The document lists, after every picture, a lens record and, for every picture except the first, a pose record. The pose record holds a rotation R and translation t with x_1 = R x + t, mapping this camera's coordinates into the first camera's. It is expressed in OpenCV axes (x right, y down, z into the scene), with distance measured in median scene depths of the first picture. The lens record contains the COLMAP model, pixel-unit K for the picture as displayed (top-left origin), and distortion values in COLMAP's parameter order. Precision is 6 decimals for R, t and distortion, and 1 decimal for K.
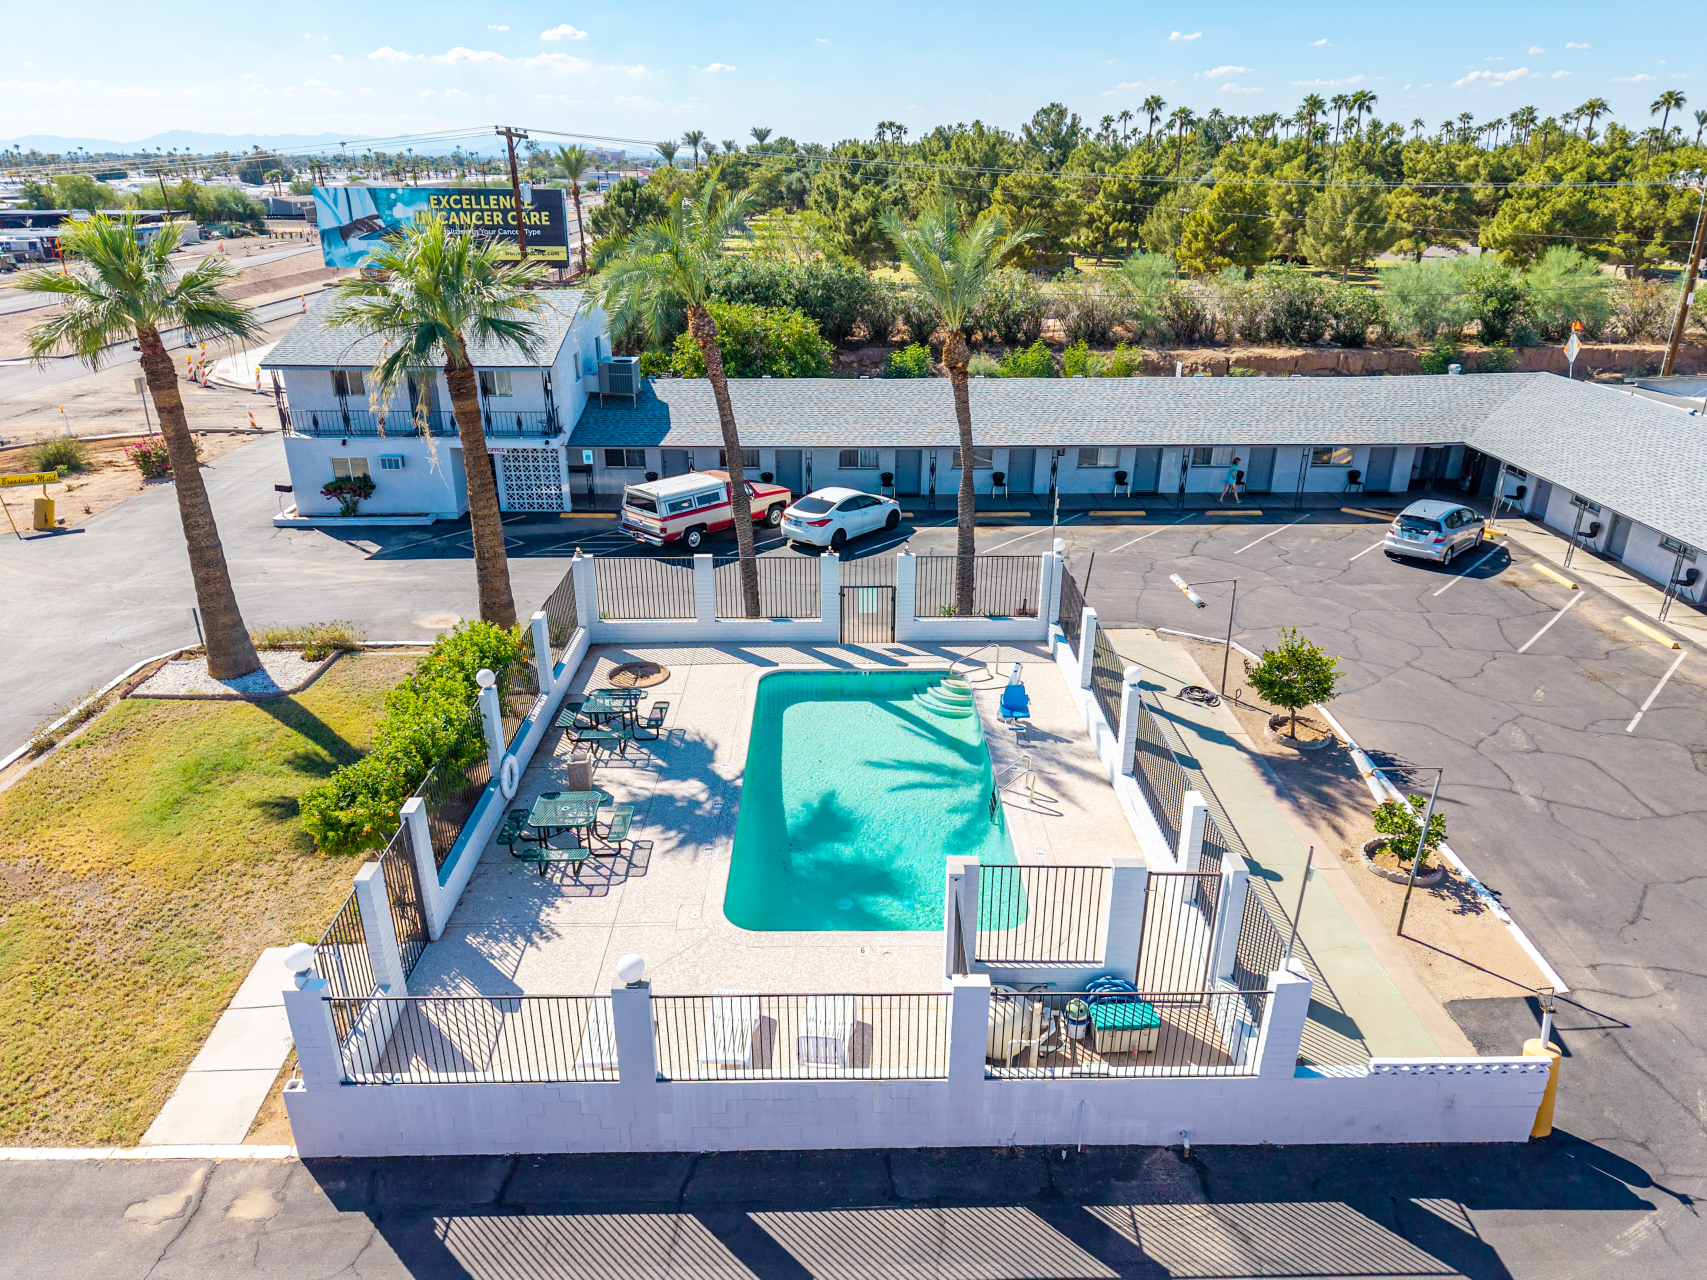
lens RADIAL K [[1151.4, 0, 842.9], [0, 1151.4, 636.6], [0, 0, 1]] dist [0.020493, -0.016651]
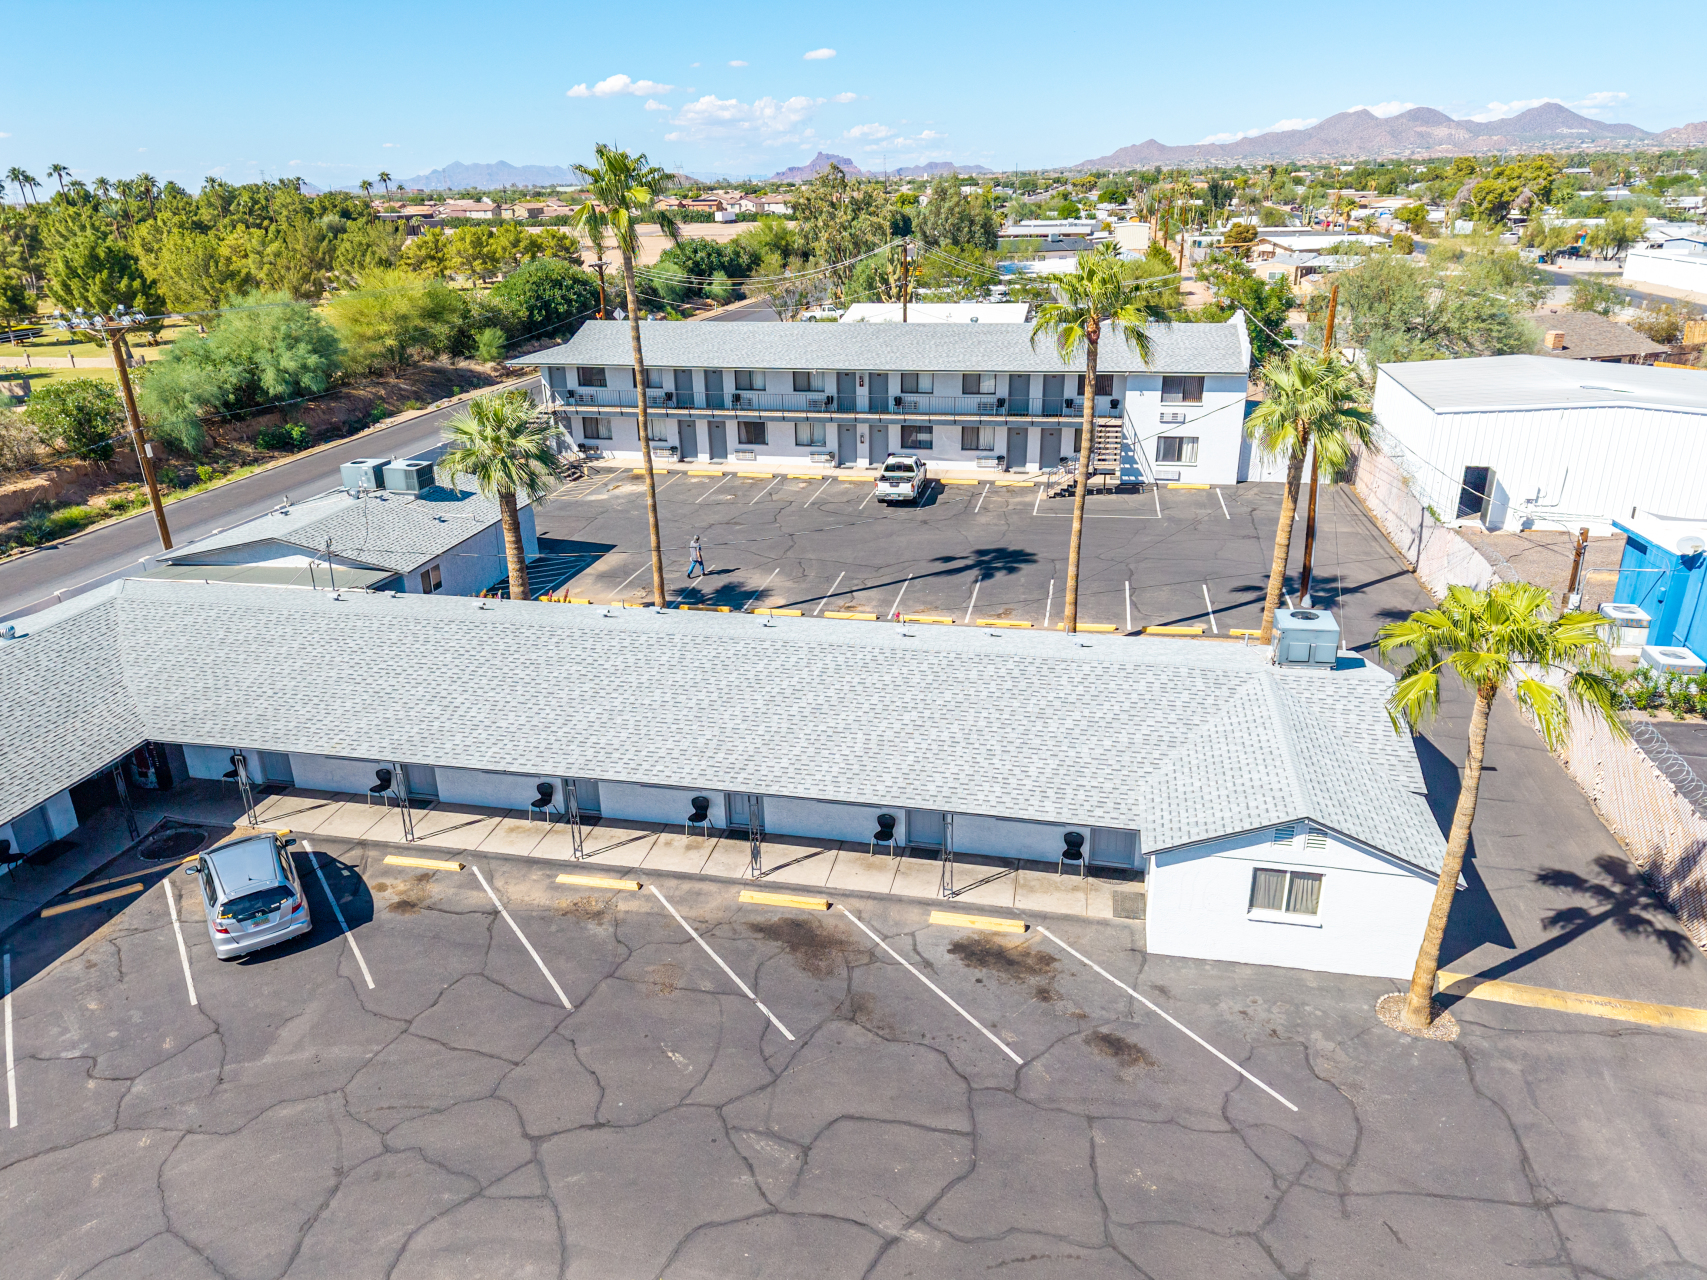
lens RADIAL K [[1151.4, 0, 842.9], [0, 1151.4, 636.6], [0, 0, 1]] dist [0.020493, -0.016651]
pose [[0.224172, -0.356473, 0.907014, 0.025538], [0.395235, 0.883980, 0.249736, -0.316112], [-0.890807, 0.302499, 0.339054, 0.504696]]
